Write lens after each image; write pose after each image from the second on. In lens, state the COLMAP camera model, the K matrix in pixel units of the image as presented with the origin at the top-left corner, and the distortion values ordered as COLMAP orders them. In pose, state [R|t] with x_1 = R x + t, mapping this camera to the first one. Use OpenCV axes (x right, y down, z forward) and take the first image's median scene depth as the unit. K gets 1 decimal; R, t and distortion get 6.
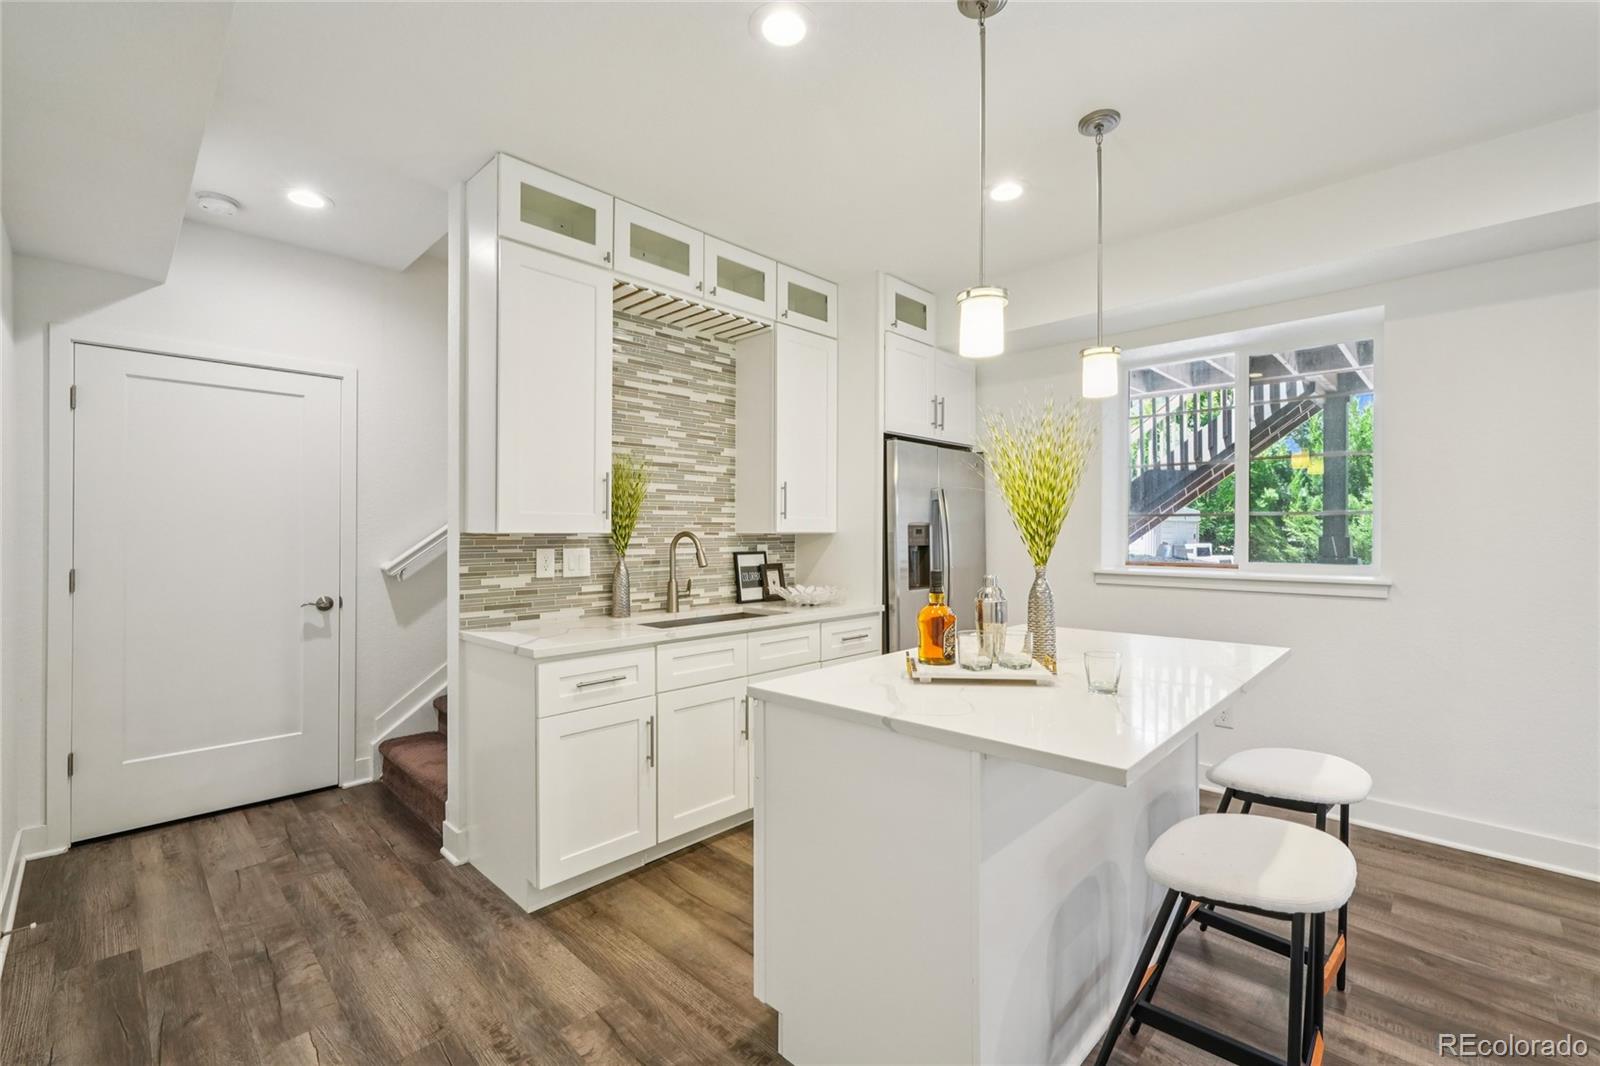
lens RADIAL K [[687.4, 0, 796.2], [0, 687.4, 534.0], [0, 0, 1]] dist [-0.001559, 0.001890]
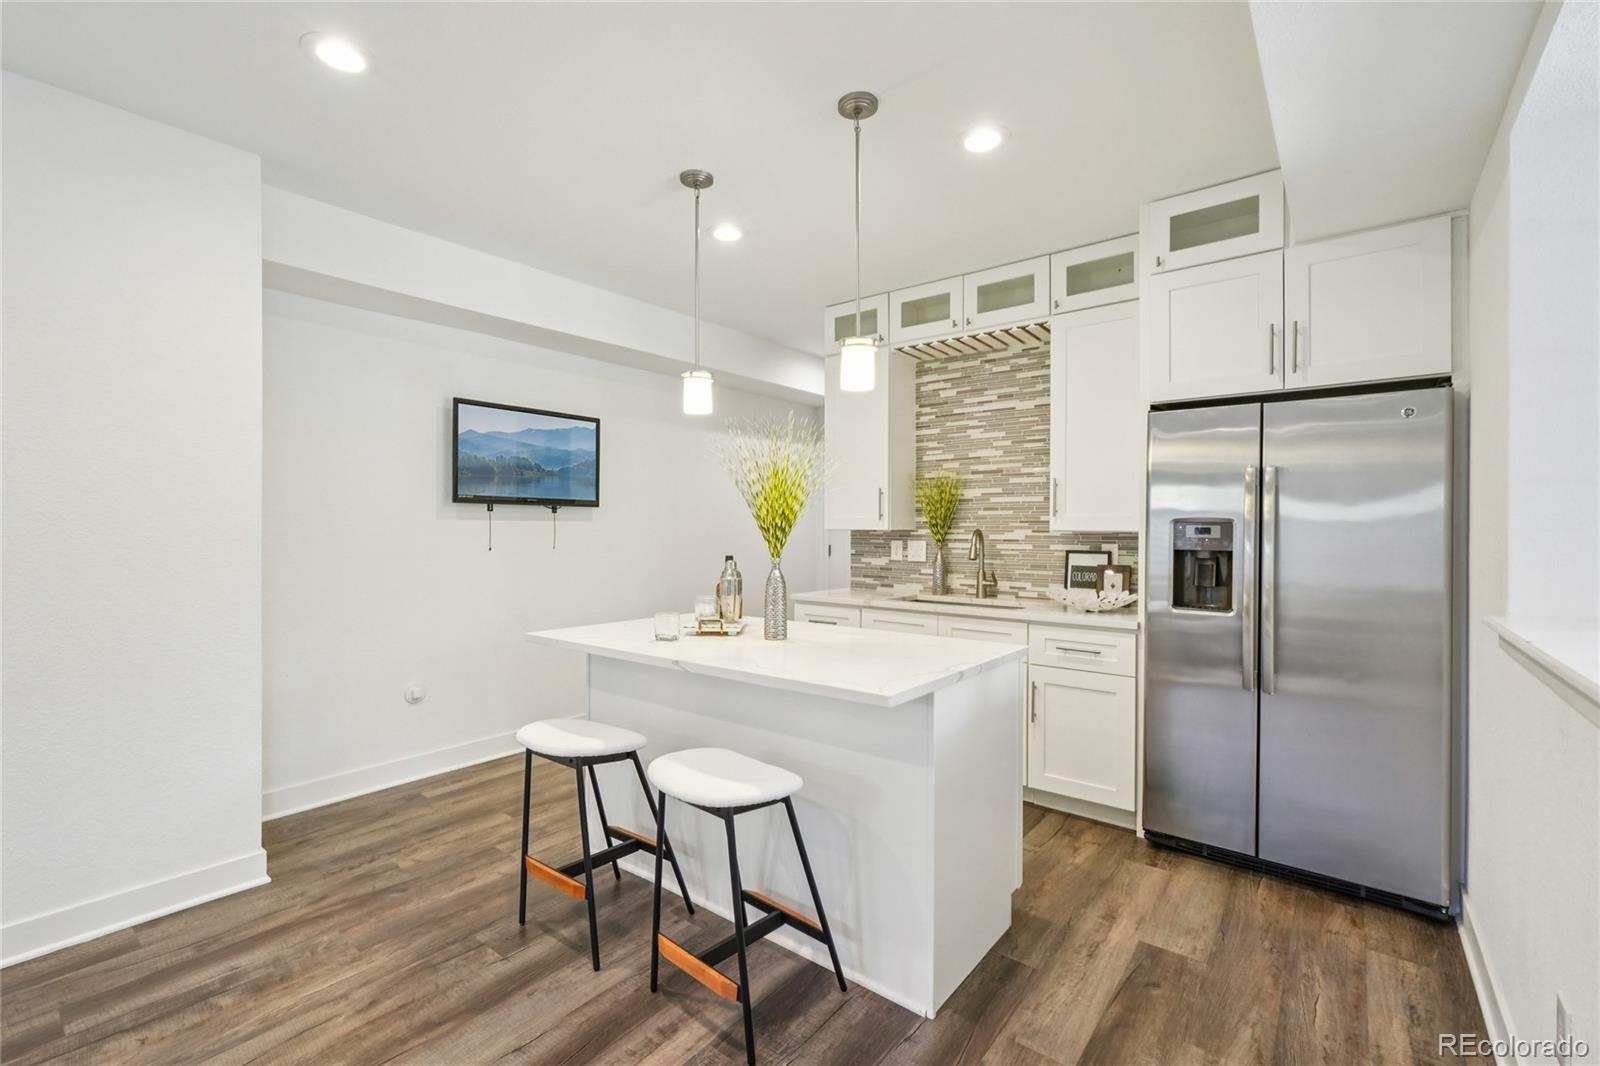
lens RADIAL K [[687.4, 0, 796.6], [0, 687.4, 527.9], [0, 0, 1]] dist [-0.001559, 0.001890]
pose [[0.101954, 0.001075, -0.994788, 0.938660], [-0.006645, 0.999978, 0.000400, -0.004032], [0.994767, 0.006569, 0.101959, 0.559377]]
